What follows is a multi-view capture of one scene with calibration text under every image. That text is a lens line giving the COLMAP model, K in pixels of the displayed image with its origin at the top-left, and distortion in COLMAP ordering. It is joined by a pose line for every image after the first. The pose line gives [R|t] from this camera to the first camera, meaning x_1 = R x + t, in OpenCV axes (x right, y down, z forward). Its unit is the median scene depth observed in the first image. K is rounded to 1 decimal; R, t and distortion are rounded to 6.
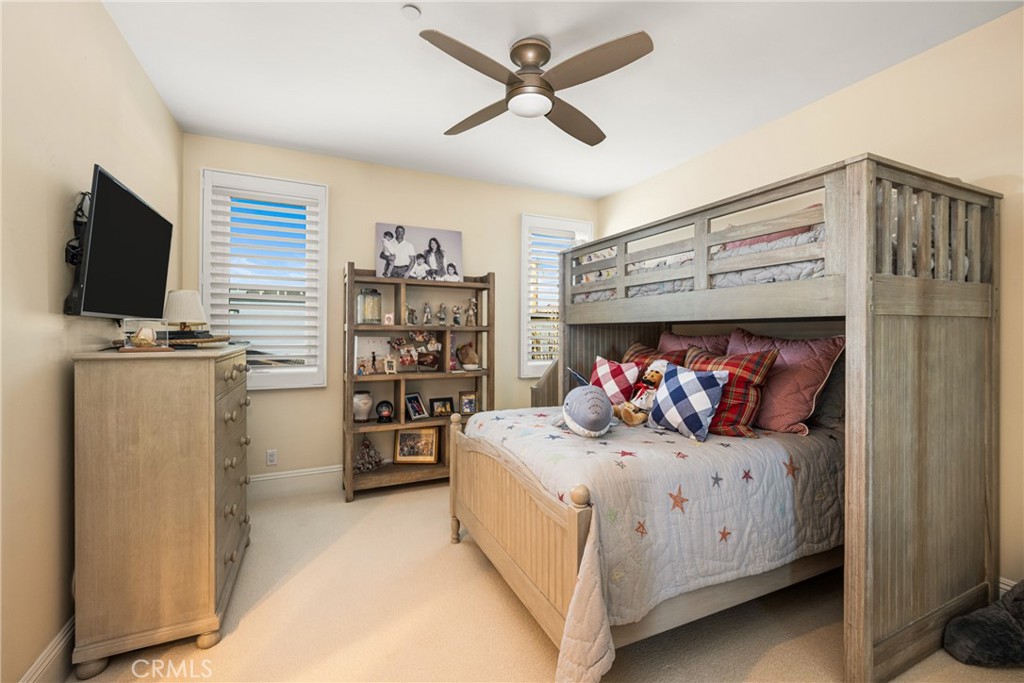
lens RADIAL K [[456.1, 0, 513.6], [0, 456.1, 331.6], [0, 0, 1]] dist [-0.001155, 0.000710]
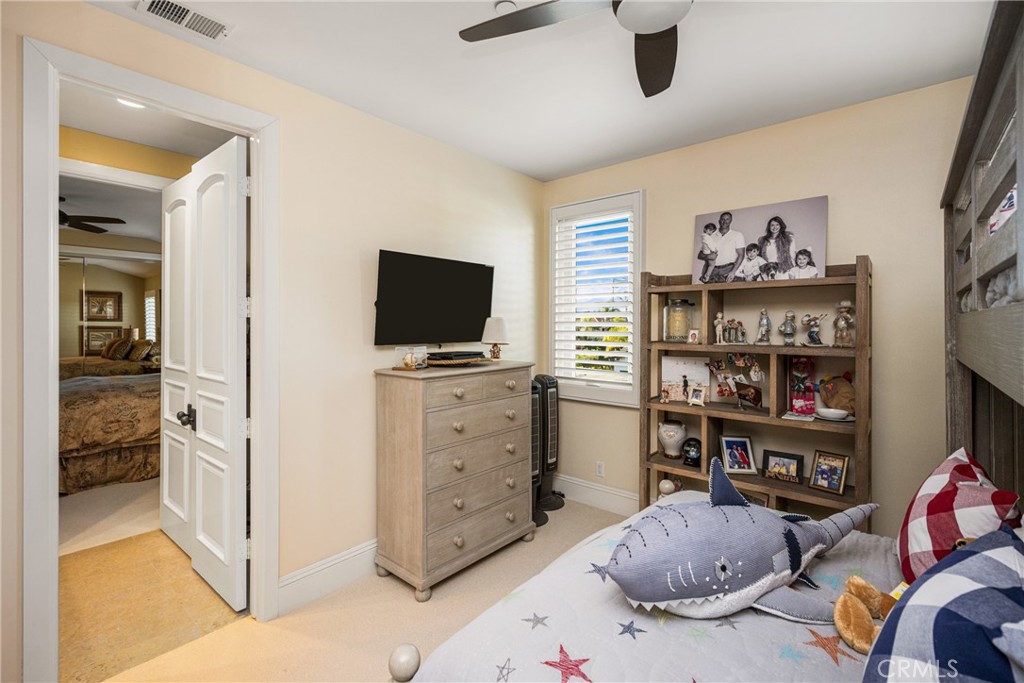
lens RADIAL K [[467.1, 0, 509.7], [0, 467.1, 320.5], [0, 0, 1]] dist [0.001704, 0.000134]
pose [[0.375397, -0.009463, -0.926816, 0.340175], [0.008460, 0.999941, -0.006783, -0.049159], [0.926825, -0.005295, 0.375455, 0.375947]]
